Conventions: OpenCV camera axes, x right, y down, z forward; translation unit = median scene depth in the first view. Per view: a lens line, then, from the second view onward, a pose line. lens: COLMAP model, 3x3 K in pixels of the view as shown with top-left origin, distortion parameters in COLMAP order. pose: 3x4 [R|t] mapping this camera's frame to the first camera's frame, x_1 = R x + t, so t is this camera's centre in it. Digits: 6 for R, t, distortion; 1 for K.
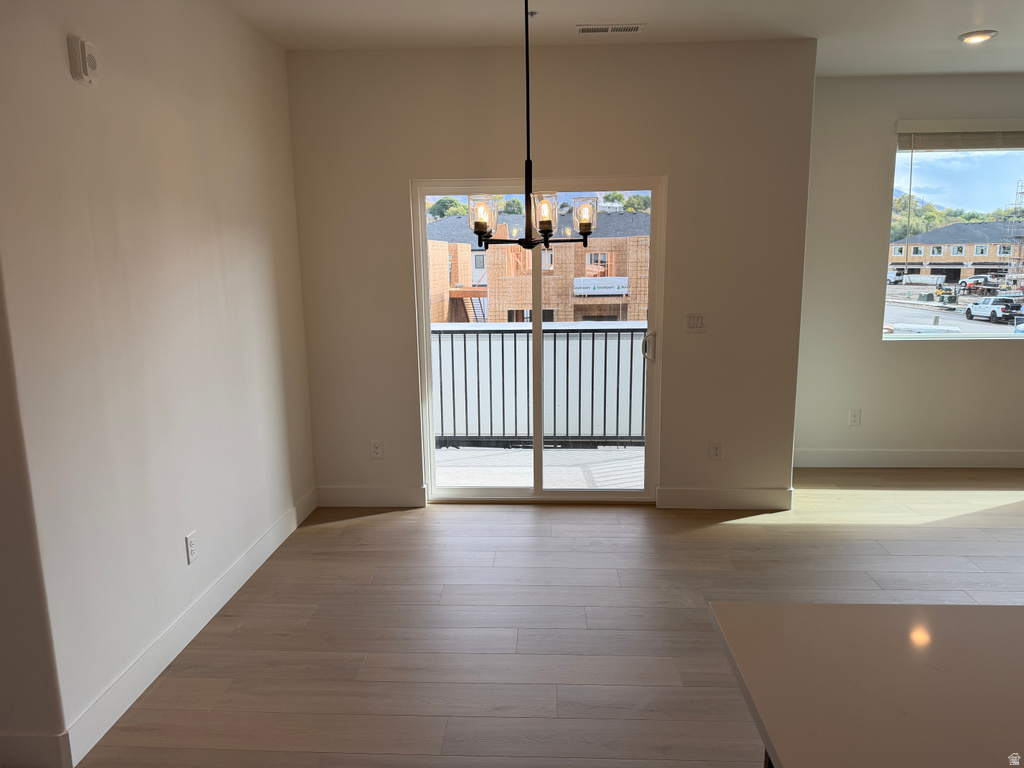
lens RADIAL K [[716.1, 0, 514.9], [0, 716.1, 388.7], [0, 0, 1]] dist [0.062993, -0.083203]
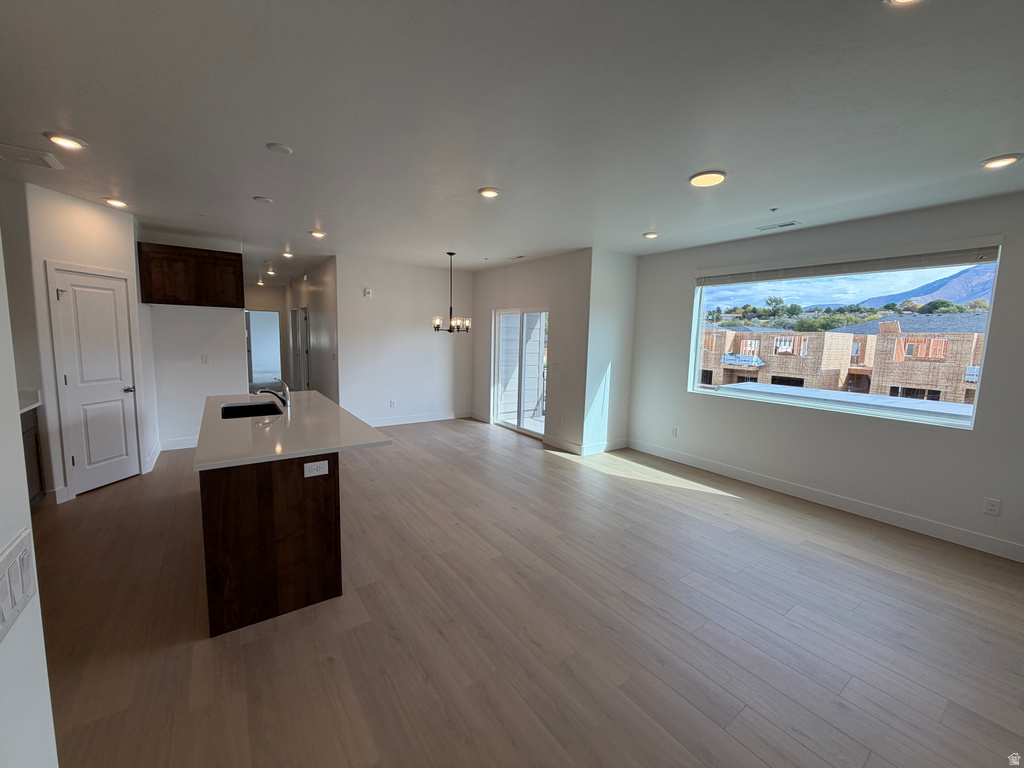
lens RADIAL K [[410.2, 0, 511.4], [0, 410.2, 382.0], [0, 0, 1]] dist [0.001029, -0.000068]
pose [[0.616334, 0.118099, -0.778579, 1.004044], [-0.176502, 0.984254, 0.009576, -0.022336], [0.767450, 0.131519, 0.627474, 0.031947]]
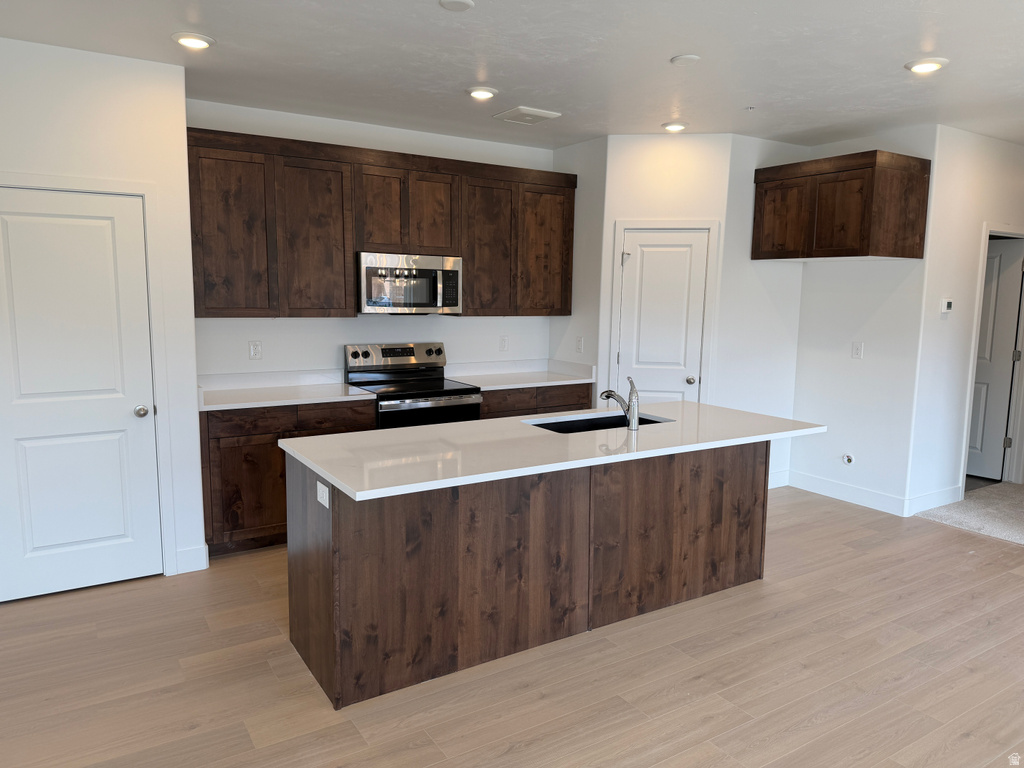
lens RADIAL K [[716.1, 0, 511.2], [0, 716.1, 384.3], [0, 0, 1]] dist [0.062993, -0.083203]
pose [[-0.821912, 0.077131, -0.564368, 0.715091], [-0.104348, 0.953635, 0.282299, -0.127145], [0.559975, 0.290915, -0.775756, 0.622874]]
